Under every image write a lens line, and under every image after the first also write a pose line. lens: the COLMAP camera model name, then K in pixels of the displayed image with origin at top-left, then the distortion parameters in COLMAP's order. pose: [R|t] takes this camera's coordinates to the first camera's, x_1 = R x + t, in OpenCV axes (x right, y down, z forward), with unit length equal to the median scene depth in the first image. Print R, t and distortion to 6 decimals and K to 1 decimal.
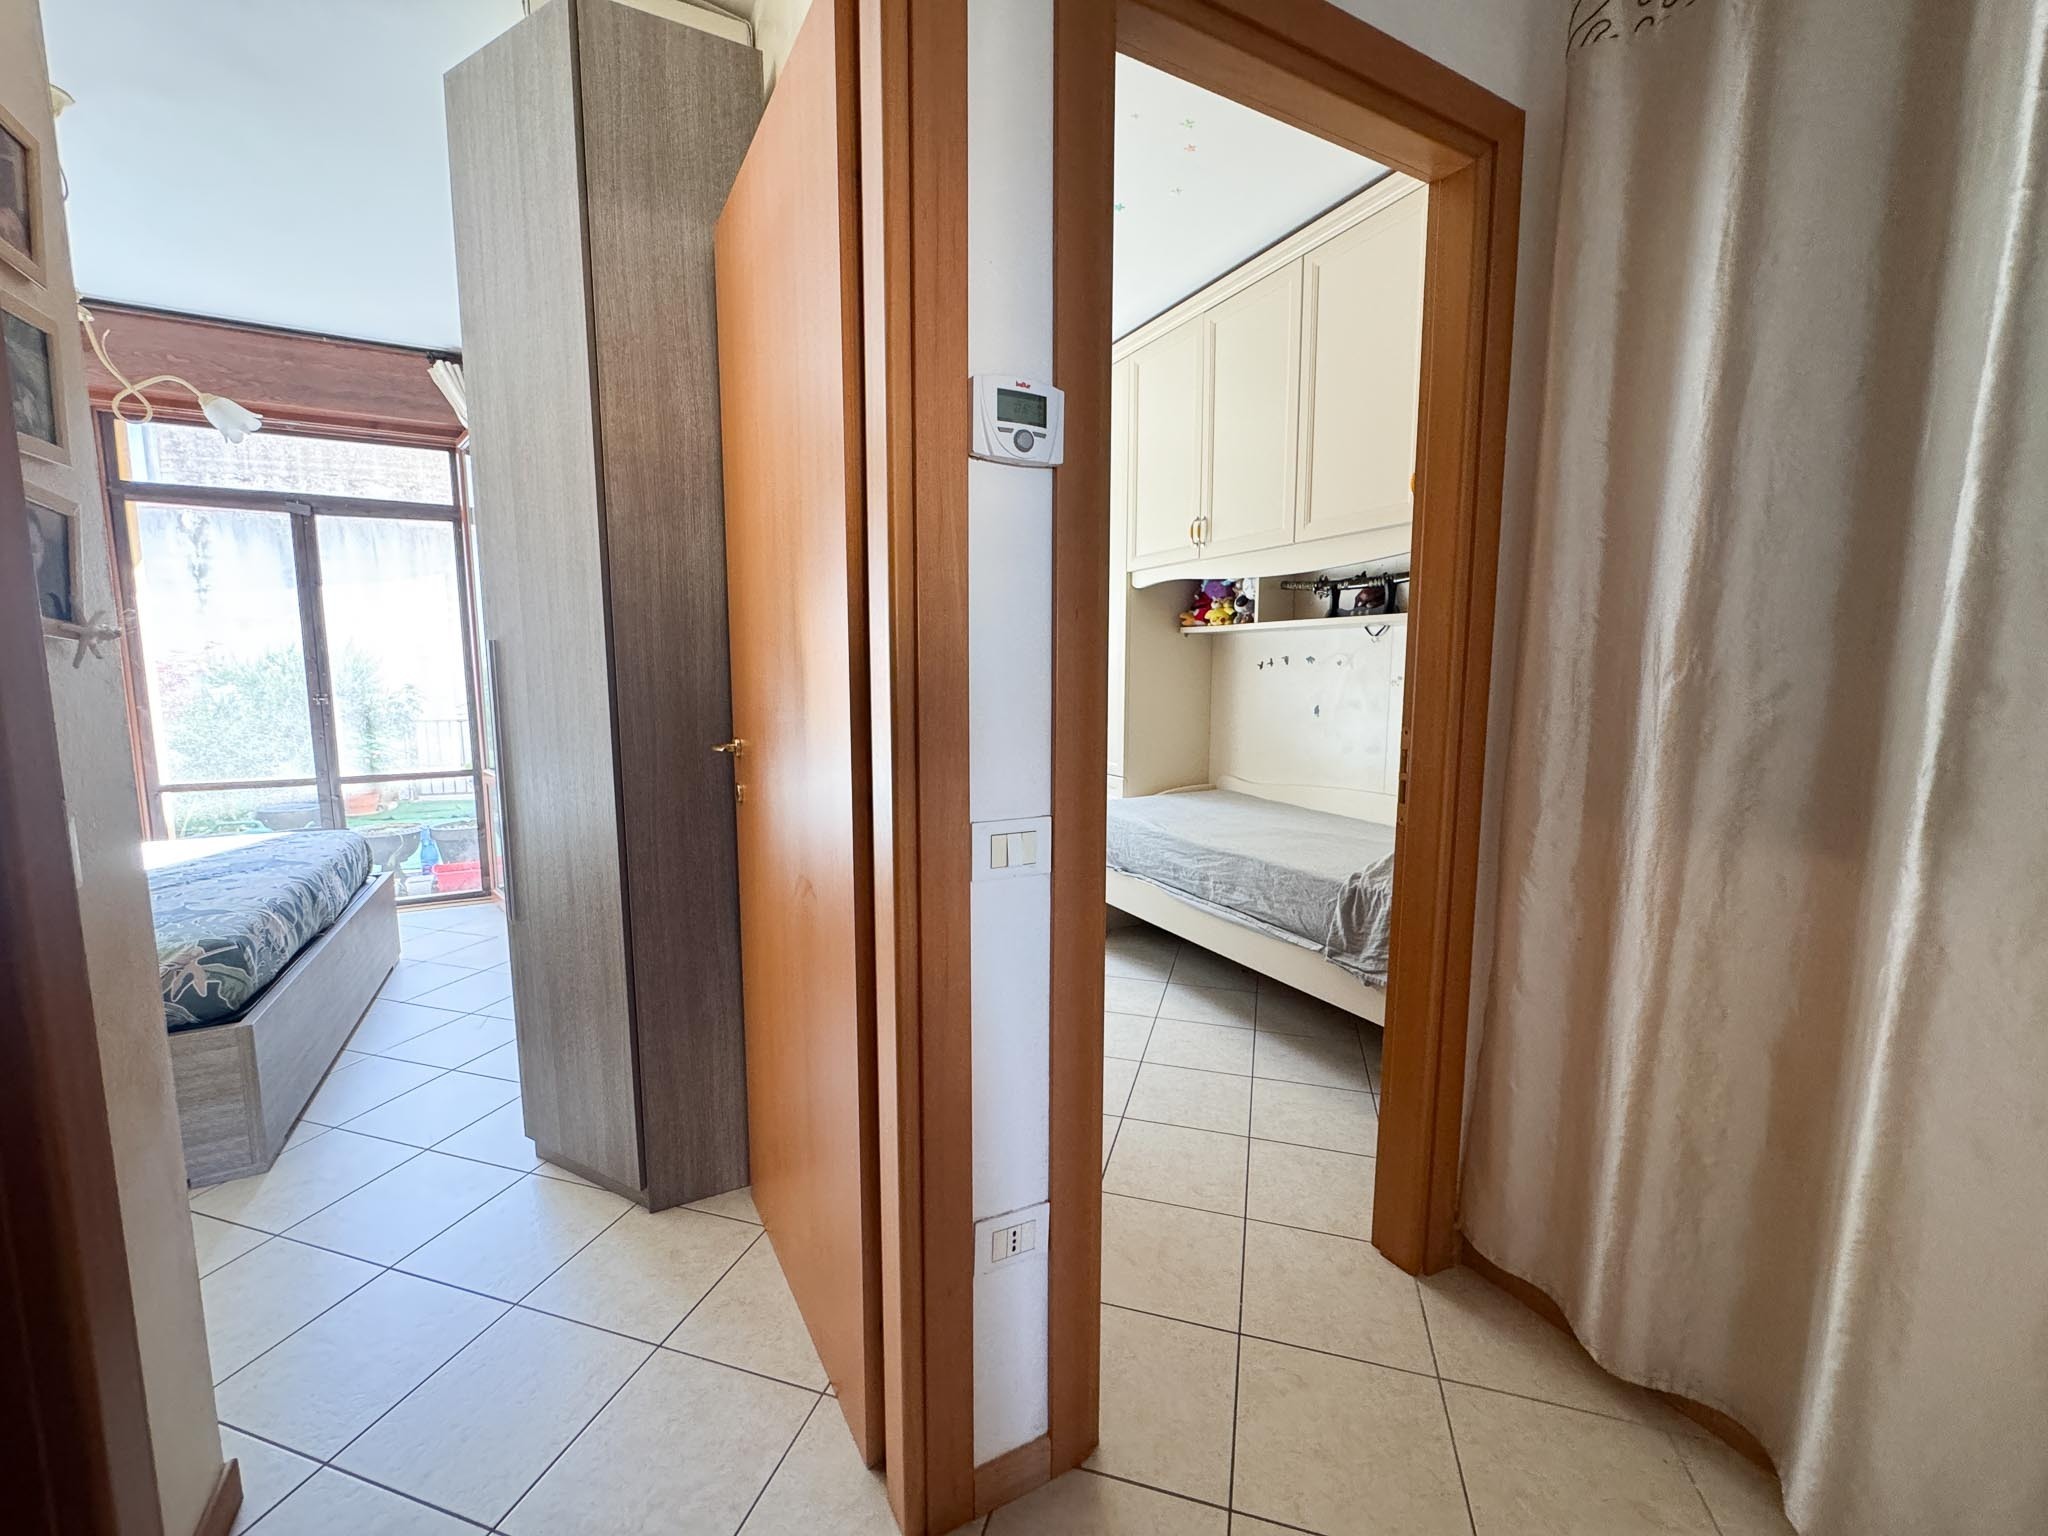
lens RADIAL K [[821.7, 0, 1019.1], [0, 821.7, 759.7], [0, 0, 1]] dist [-0.005124, 0.000345]
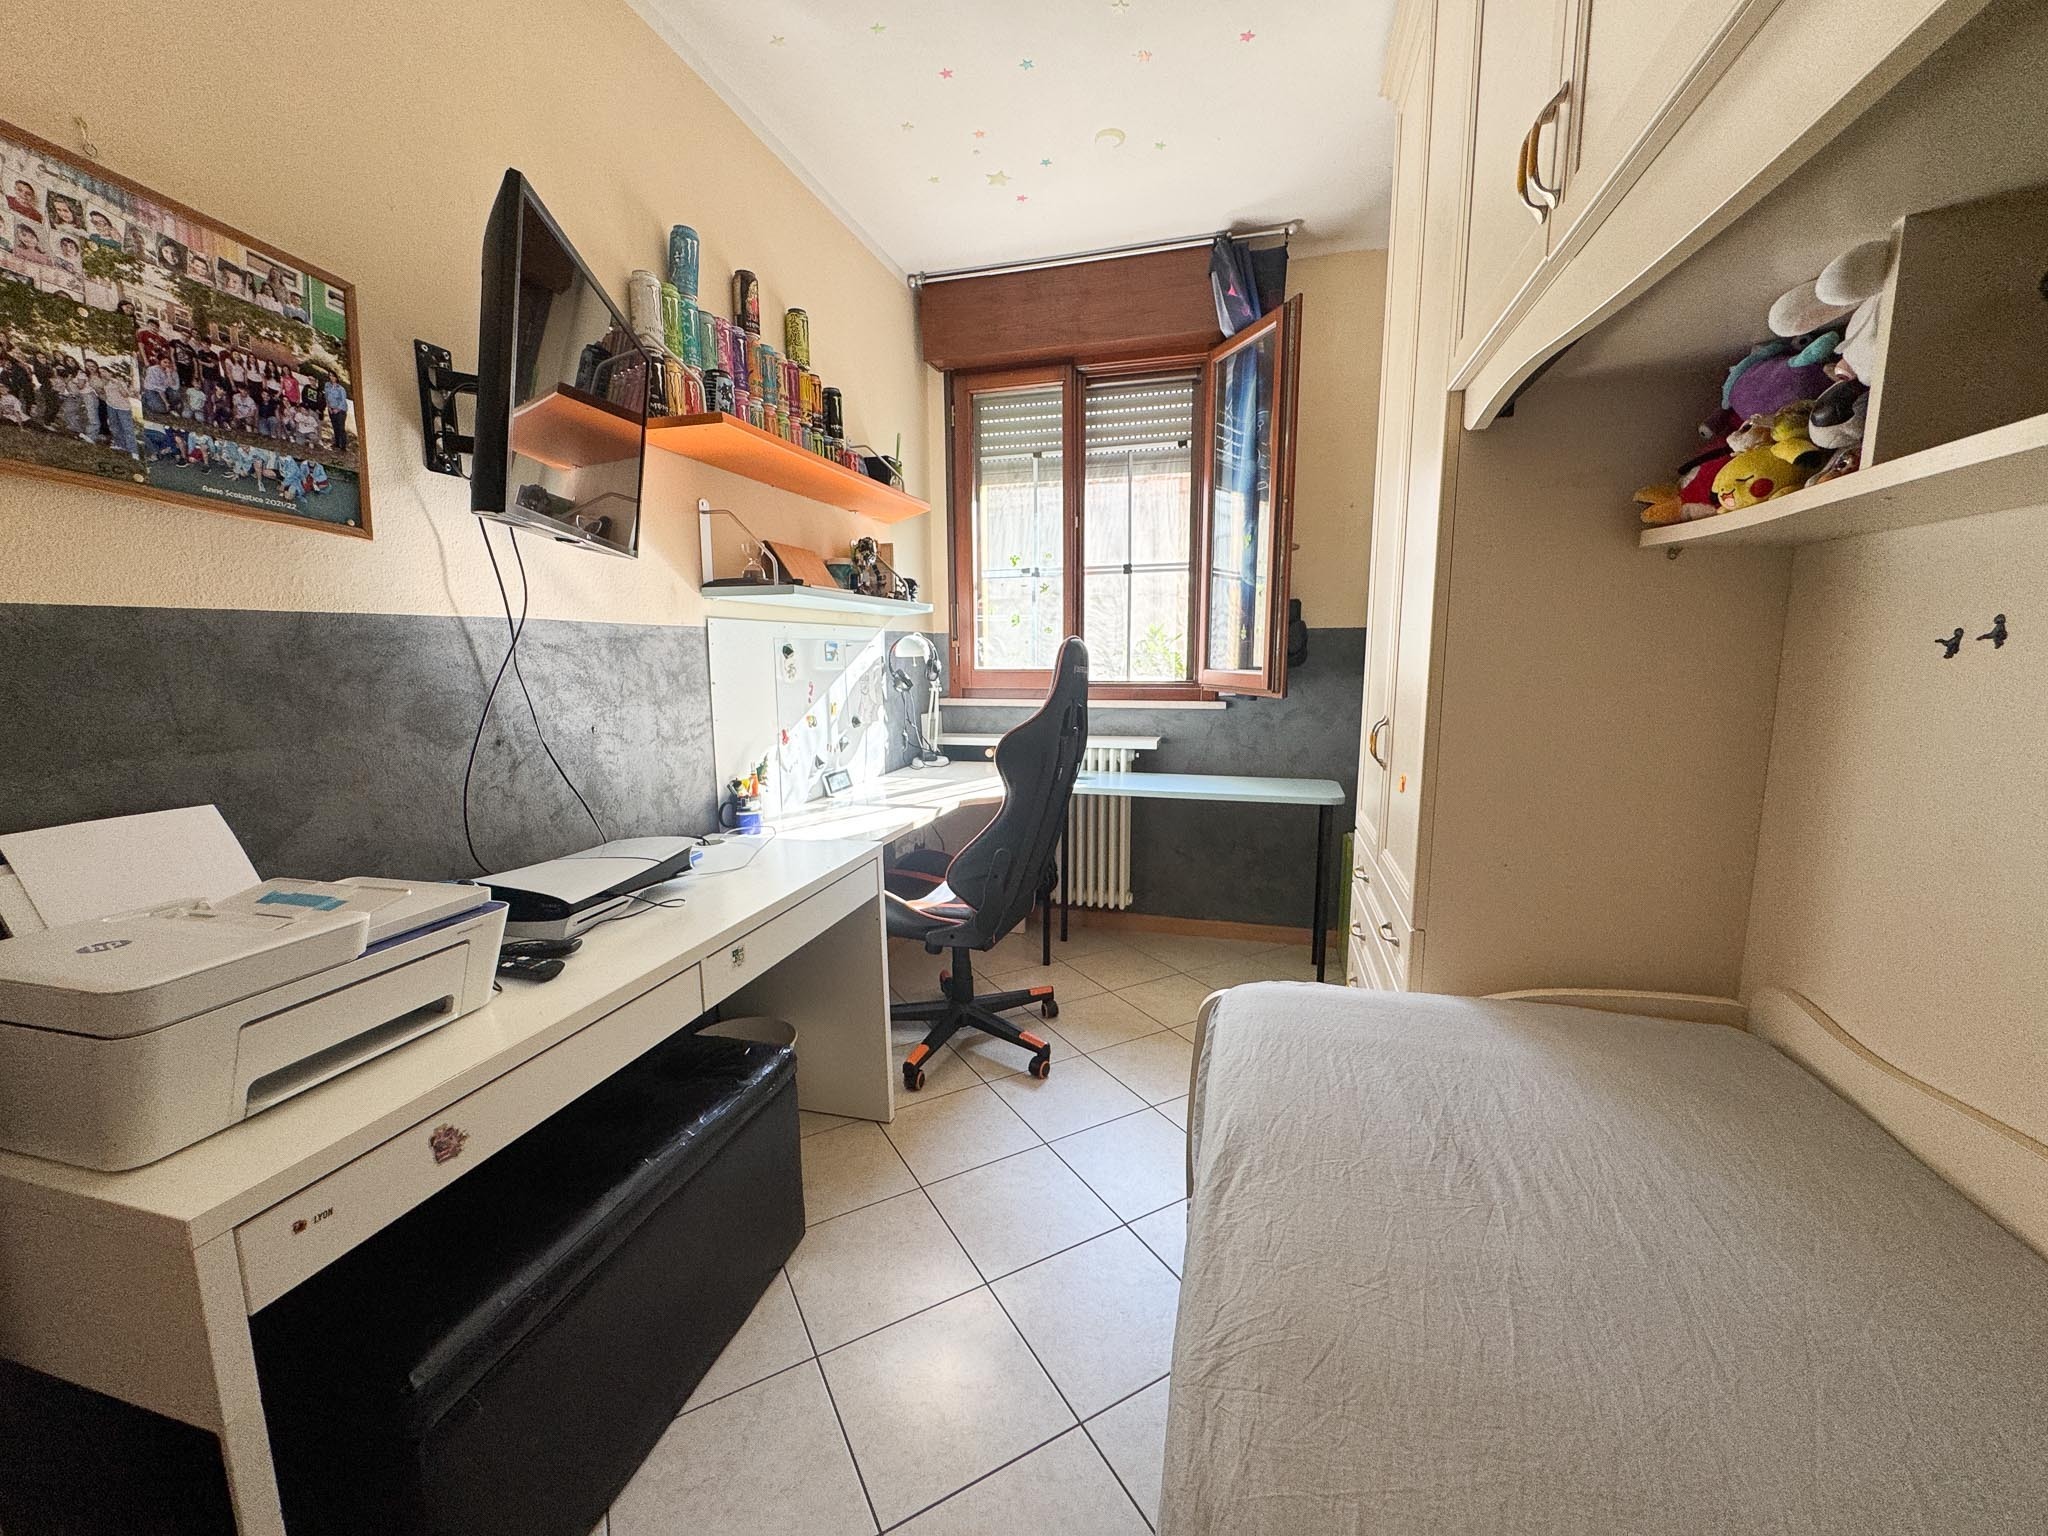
lens RADIAL K [[821.7, 0, 1018.3], [0, 821.7, 768.9], [0, 0, 1]] dist [-0.005124, 0.000345]
pose [[0.724823, 0.096794, -0.682102, 0.294227], [-0.068476, 0.995300, 0.068474, -0.081224], [0.685524, -0.002924, 0.728044, 0.678357]]
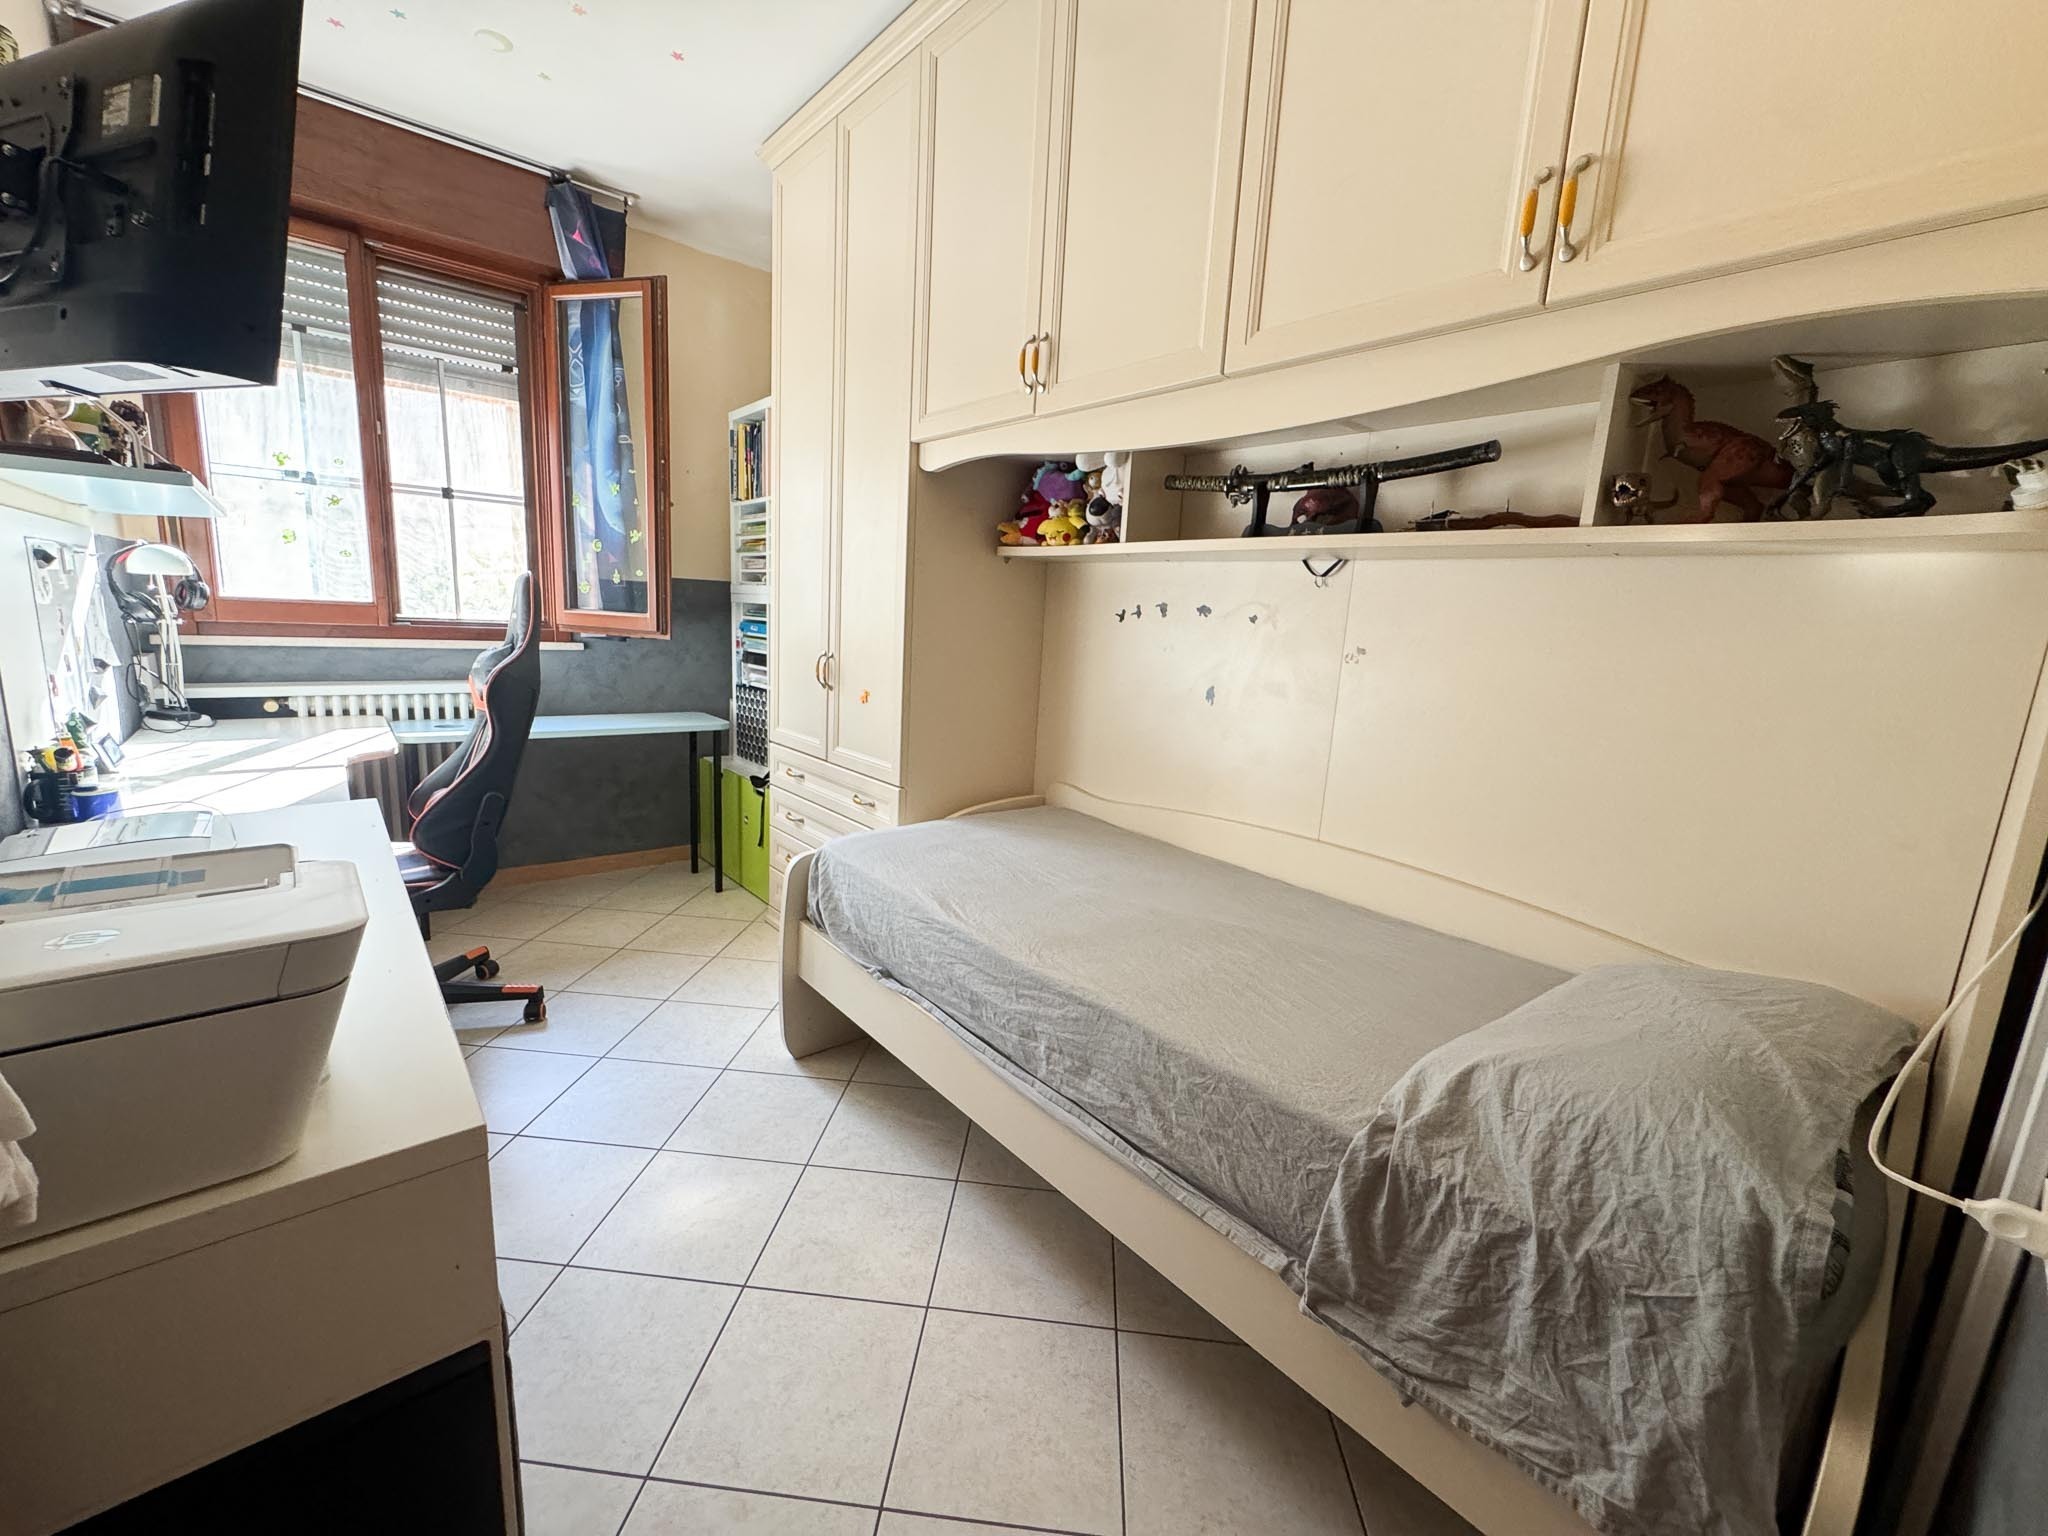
lens RADIAL K [[821.7, 0, 1025.9], [0, 821.7, 772.9], [0, 0, 1]] dist [-0.005124, 0.000345]
pose [[0.973168, 0.011316, 0.229817, 0.090282], [-0.030465, 0.996333, 0.079947, -0.048625], [-0.228069, -0.084803, 0.969945, 0.447482]]
